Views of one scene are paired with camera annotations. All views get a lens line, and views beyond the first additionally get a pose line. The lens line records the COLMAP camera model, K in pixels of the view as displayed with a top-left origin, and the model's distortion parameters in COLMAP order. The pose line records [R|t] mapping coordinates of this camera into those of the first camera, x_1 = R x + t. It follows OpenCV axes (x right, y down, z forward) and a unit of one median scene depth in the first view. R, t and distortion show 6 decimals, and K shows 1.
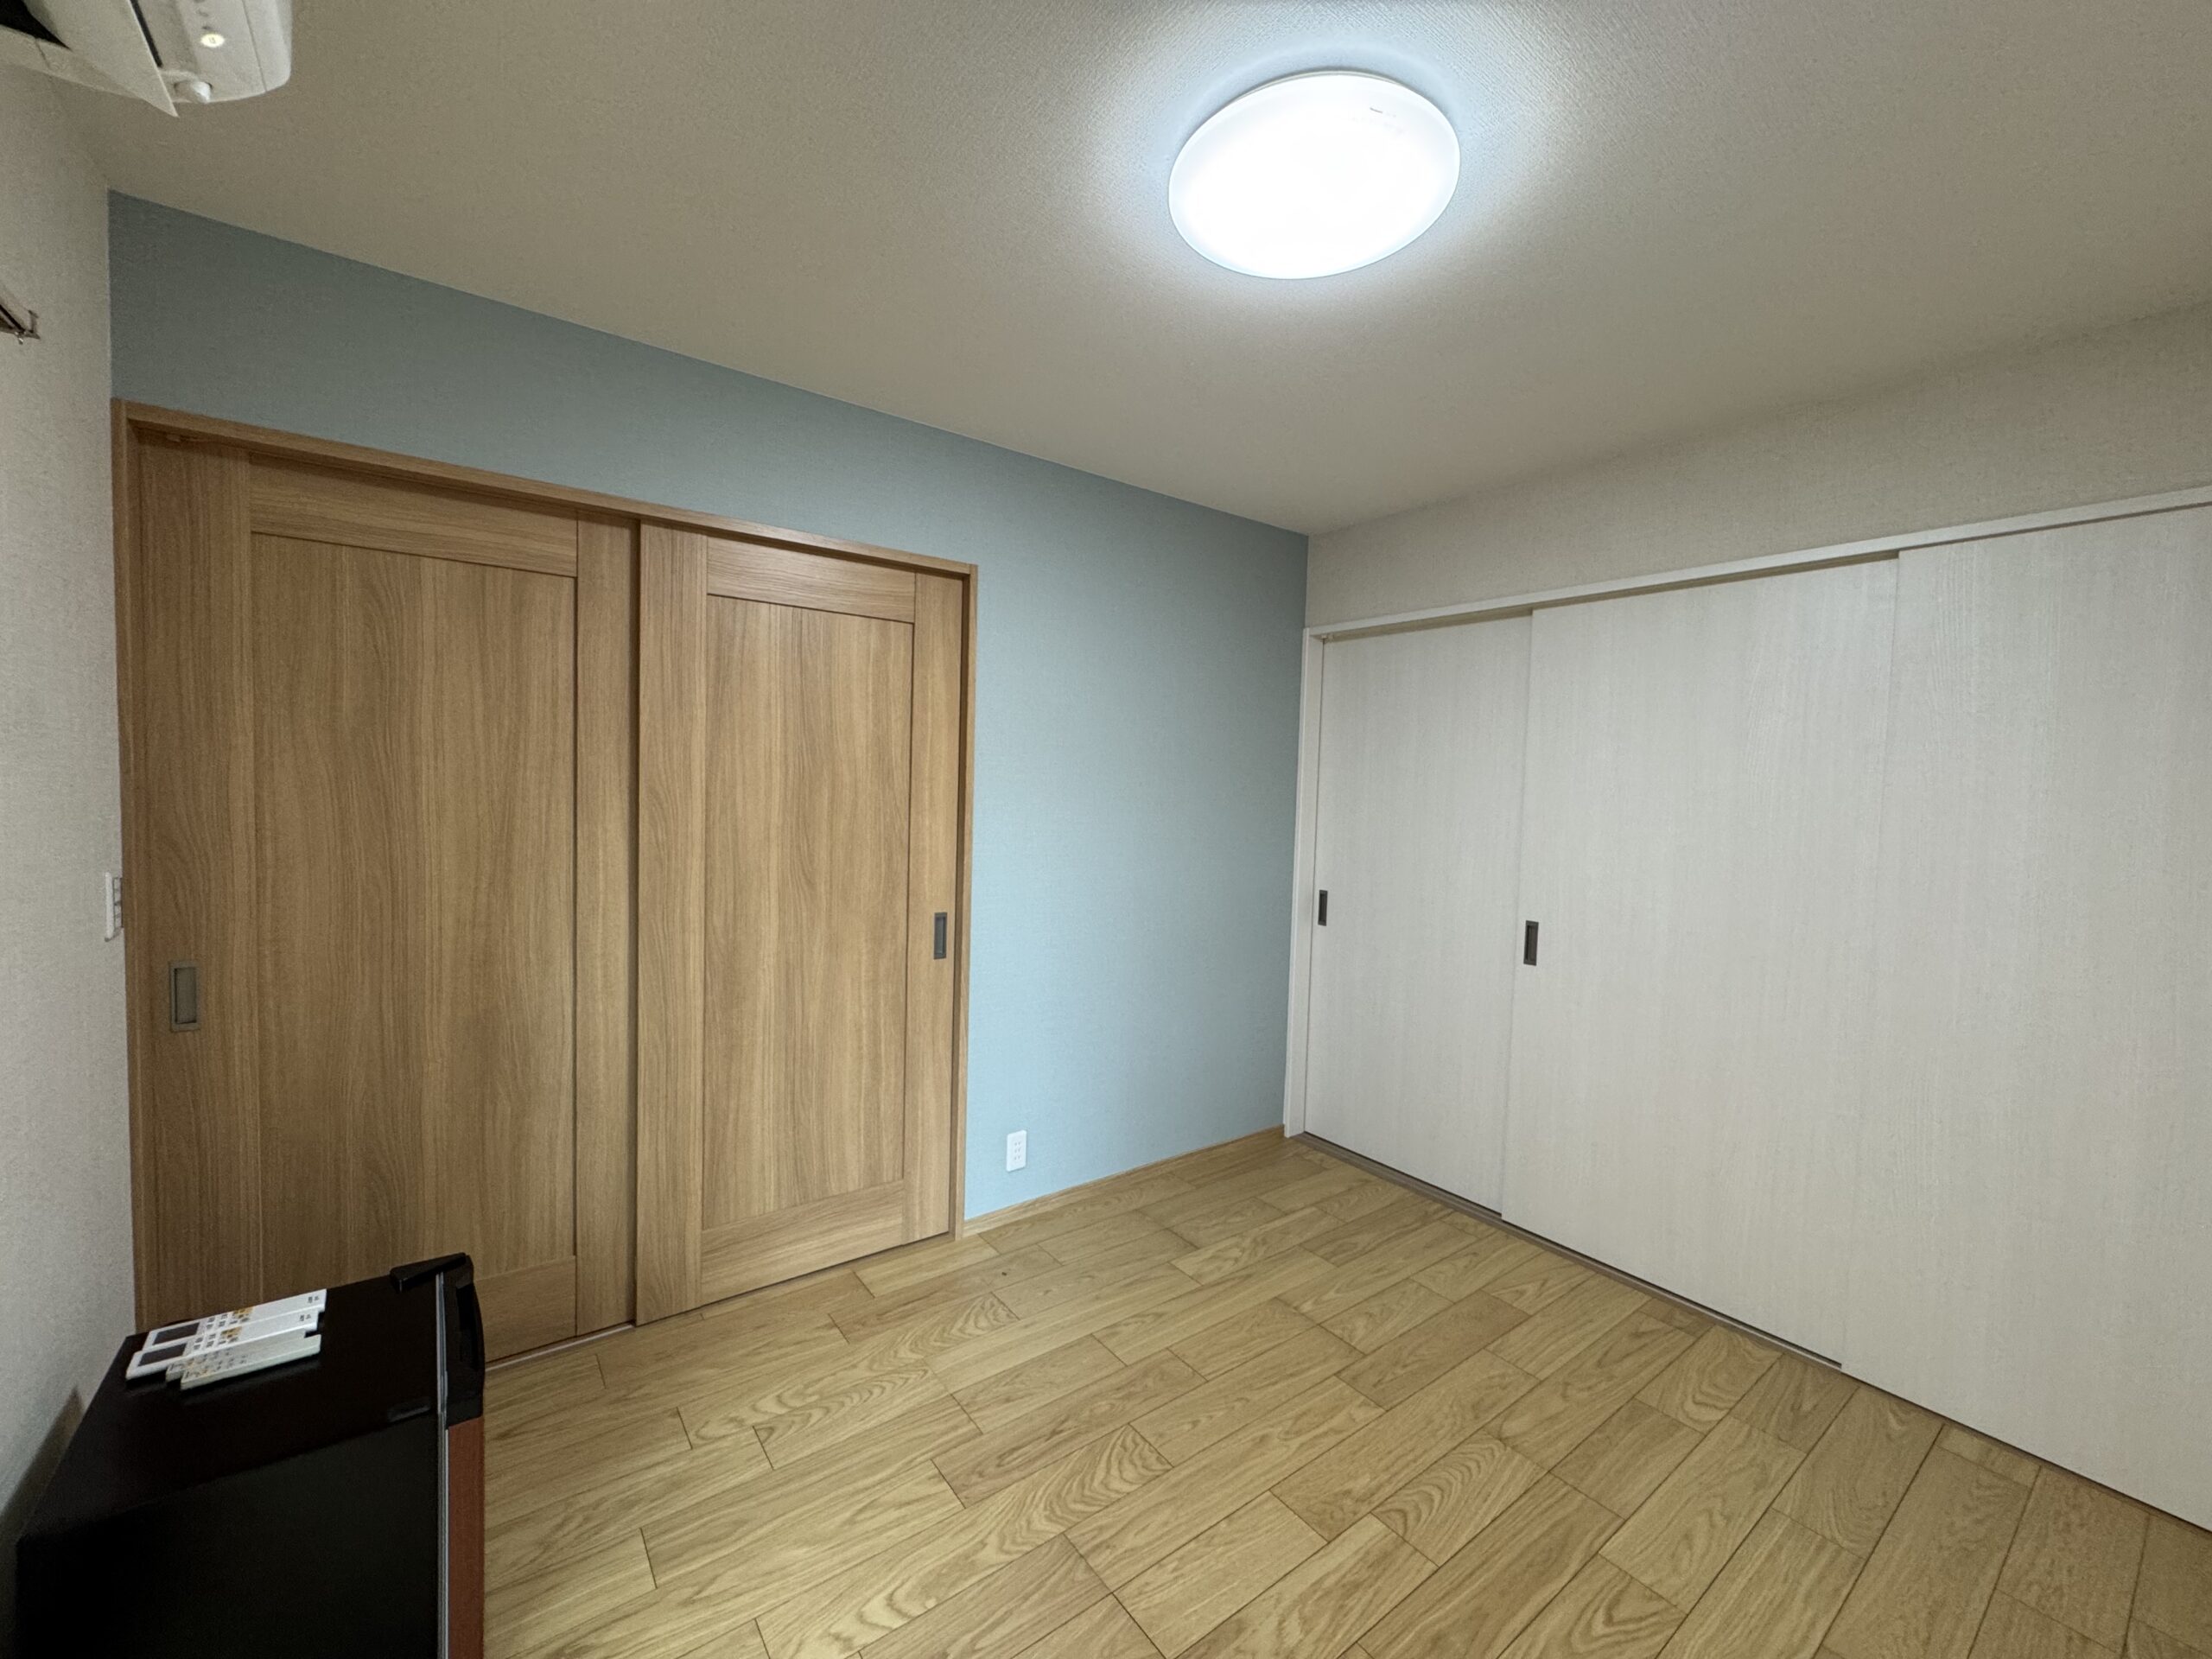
lens RADIAL K [[882.7, 0, 1109.7], [0, 882.7, 827.4], [0, 0, 1]] dist [-0.001128, -0.000281]
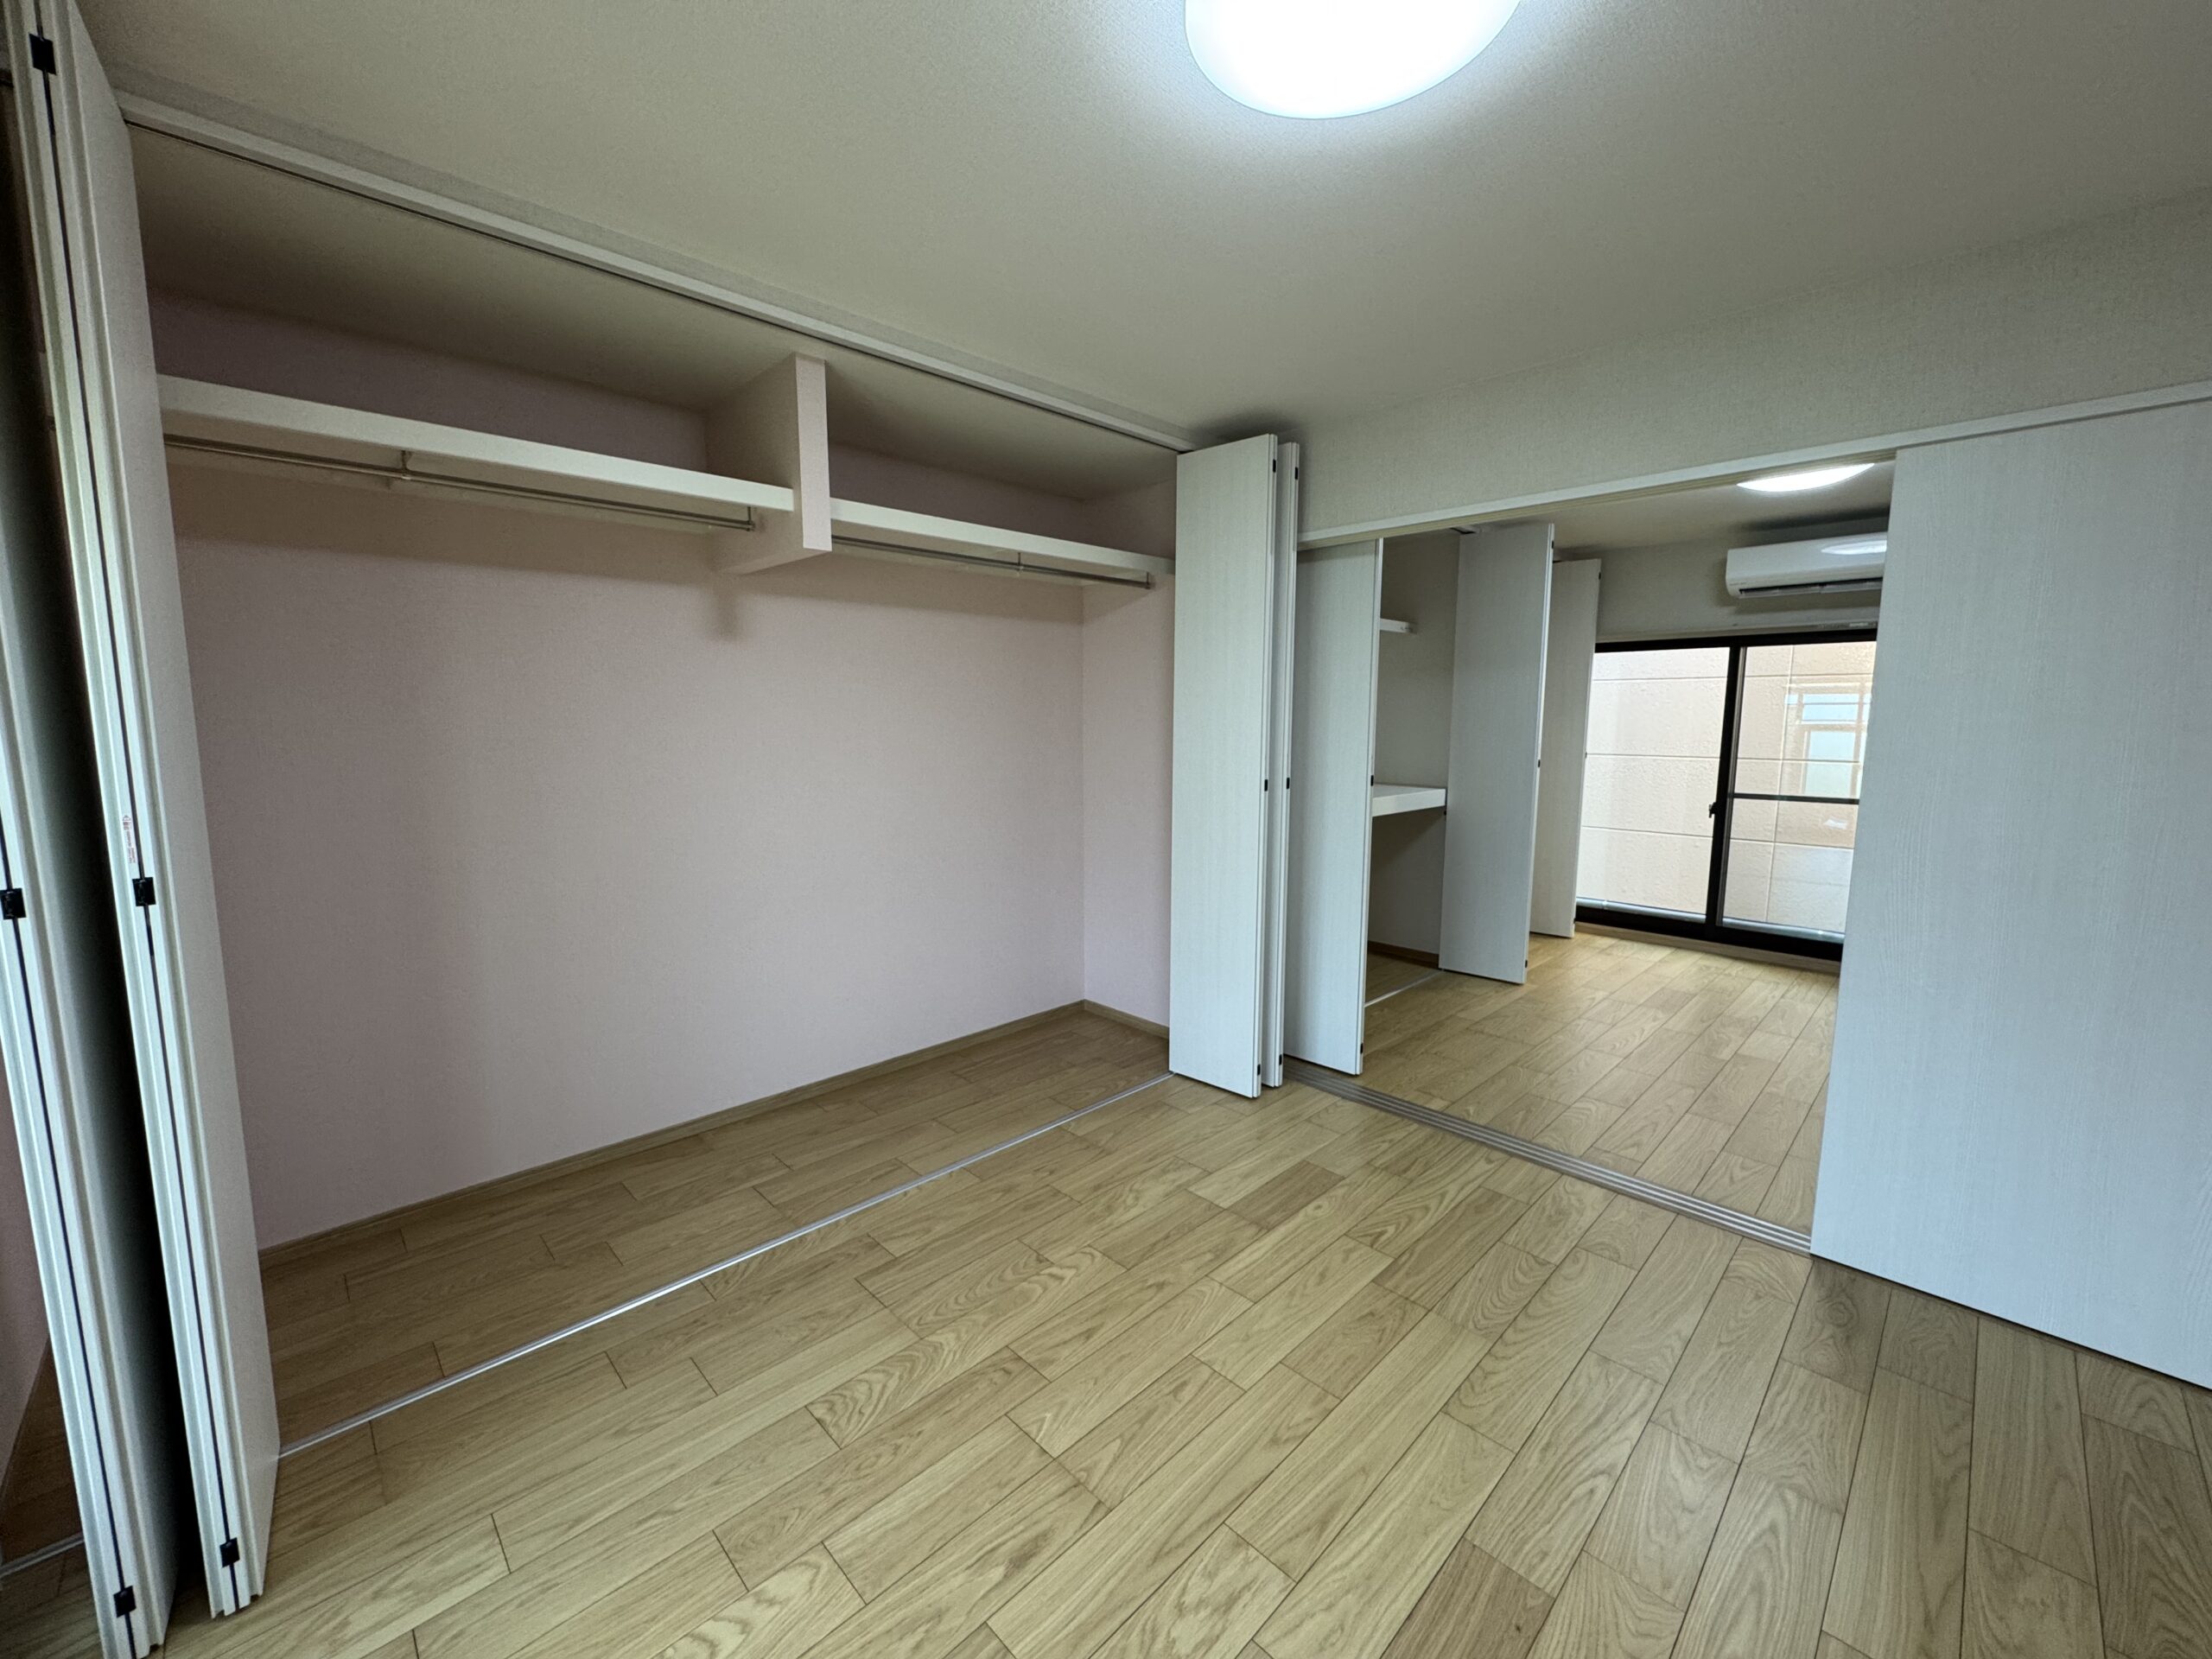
lens RADIAL K [[882.7, 0, 1110.0], [0, 882.7, 824.6], [0, 0, 1]] dist [-0.001128, -0.000281]
pose [[-0.991033, -0.012718, -0.133010, 1.504906], [-0.034858, 0.985596, 0.165484, -0.051083], [0.128989, 0.168637, -0.977202, 2.041870]]
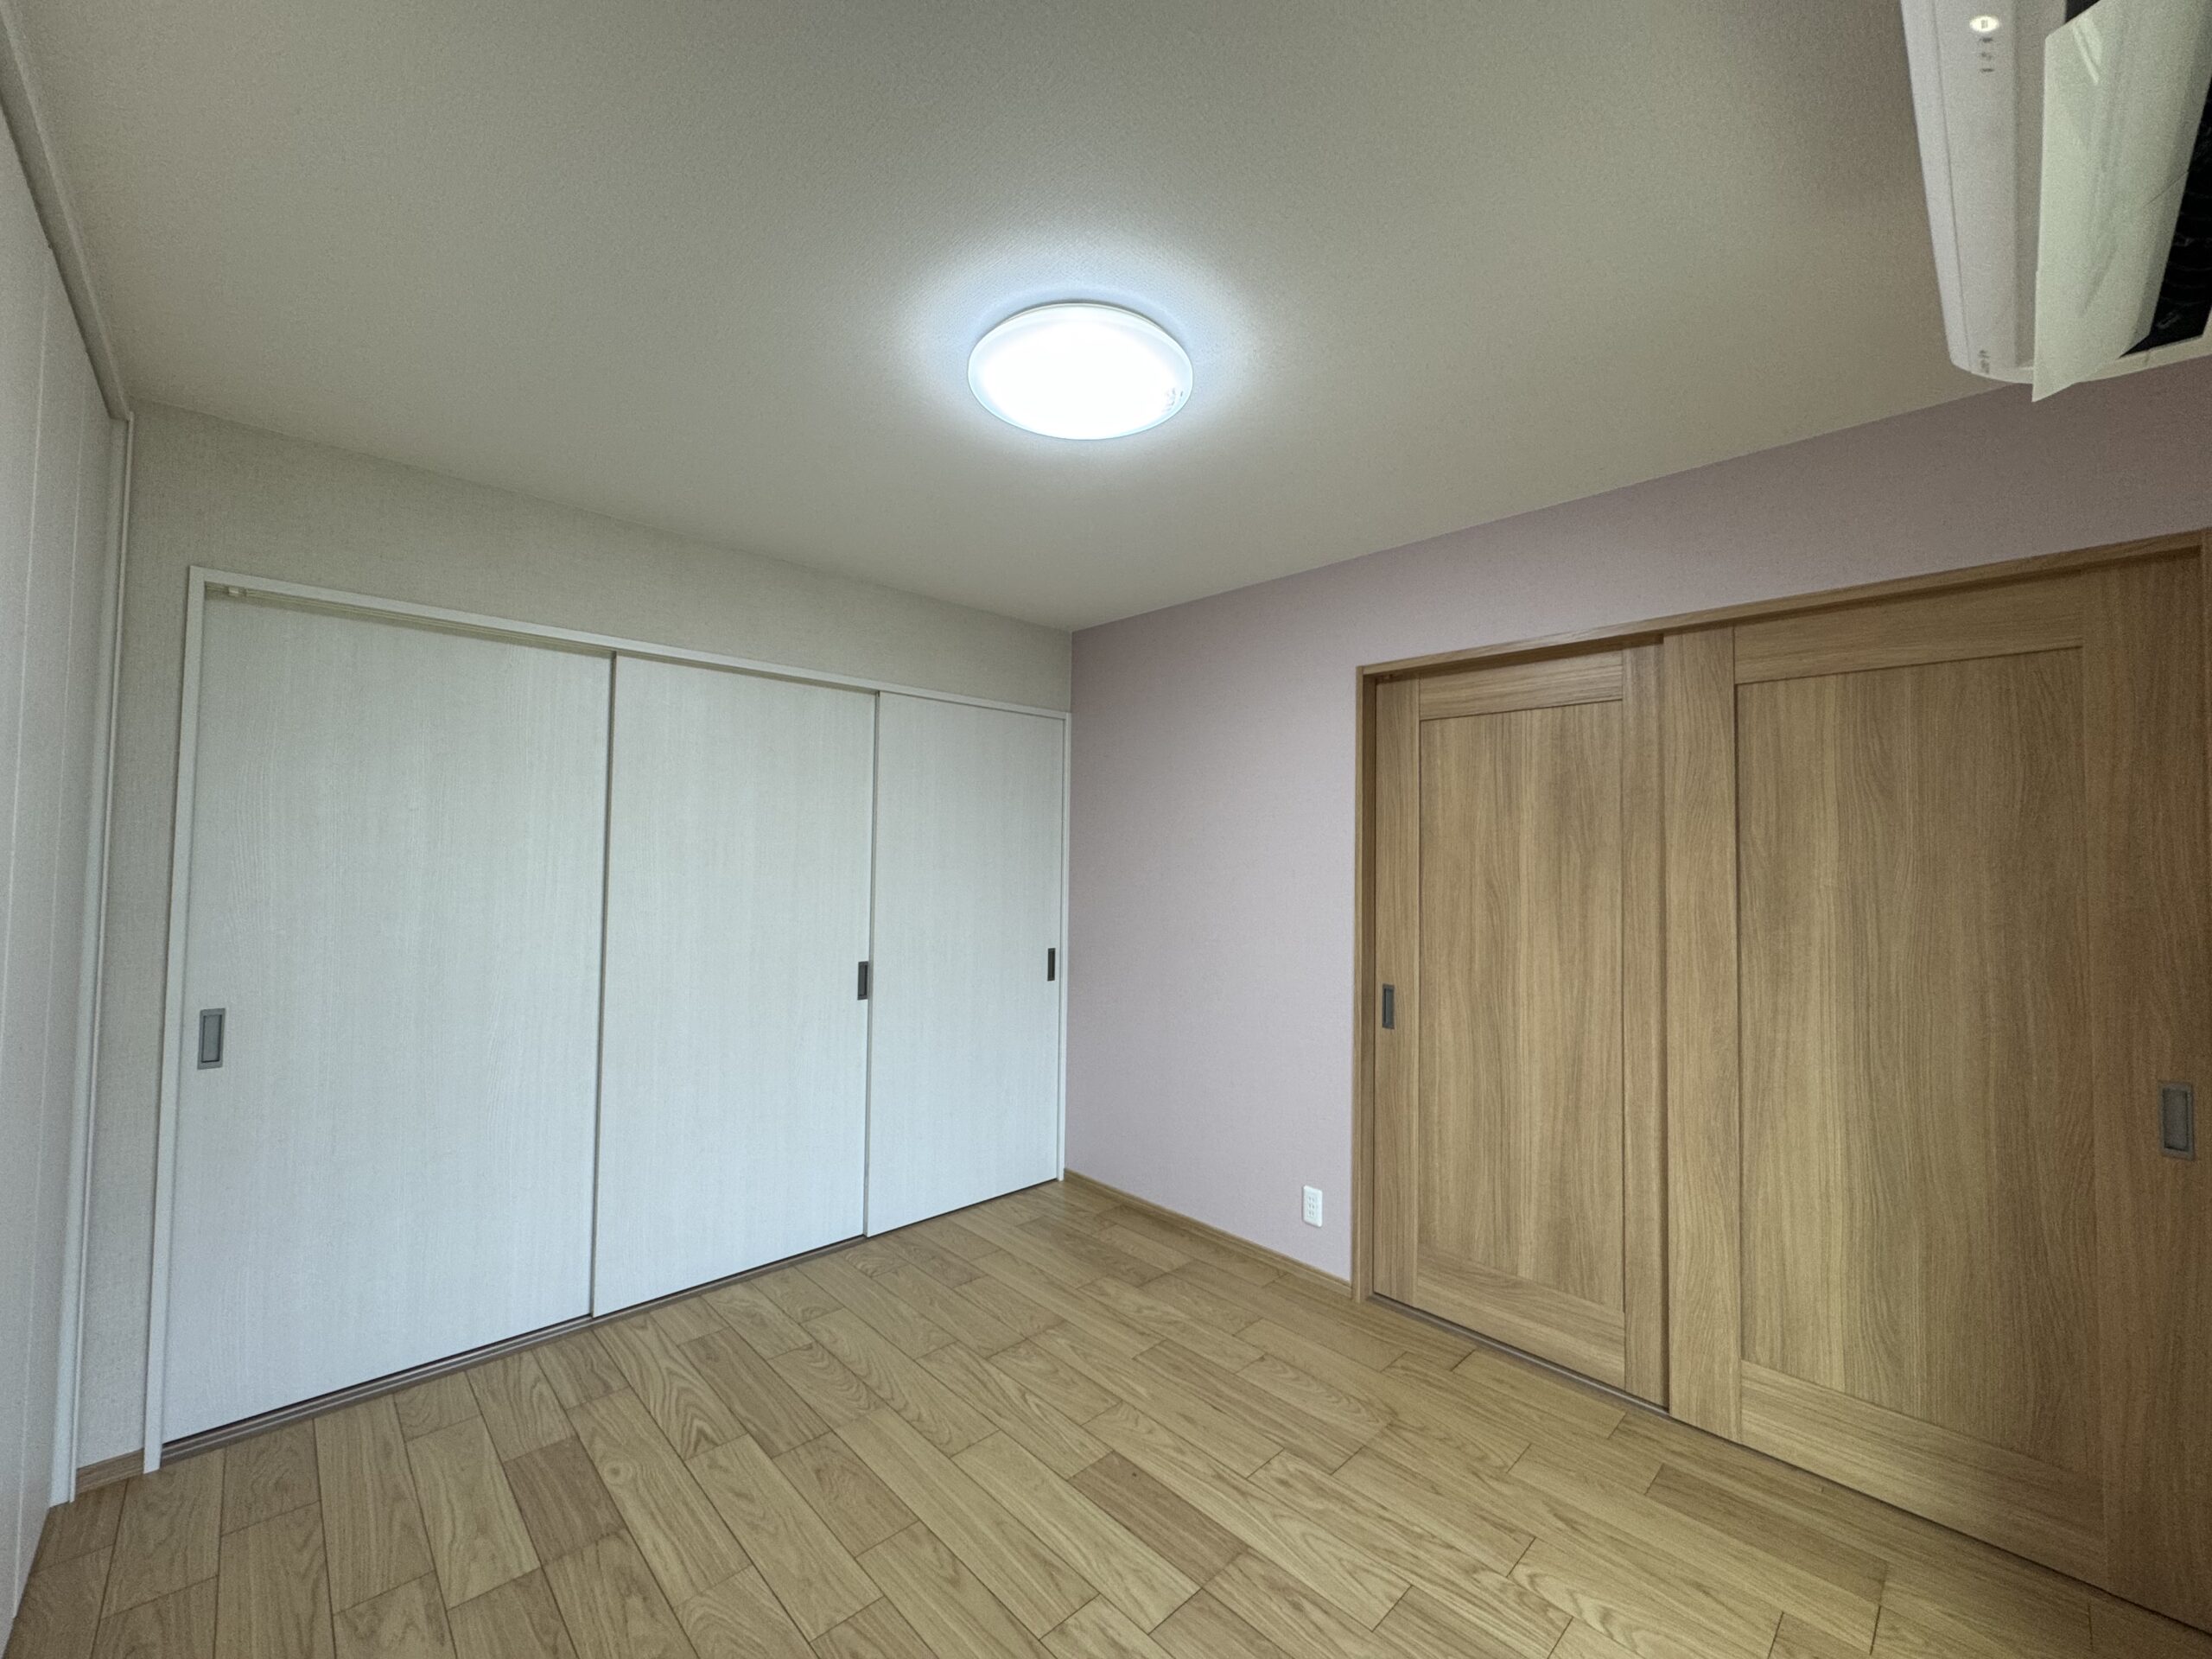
lens RADIAL K [[882.7, 0, 1100.5], [0, 882.7, 829.0], [0, 0, 1]] dist [-0.001128, -0.000281]
pose [[0.115863, -0.060988, -0.991391, 2.042111], [-0.056512, 0.996092, -0.067881, -0.006618], [0.991656, 0.063890, 0.111964, 1.425230]]
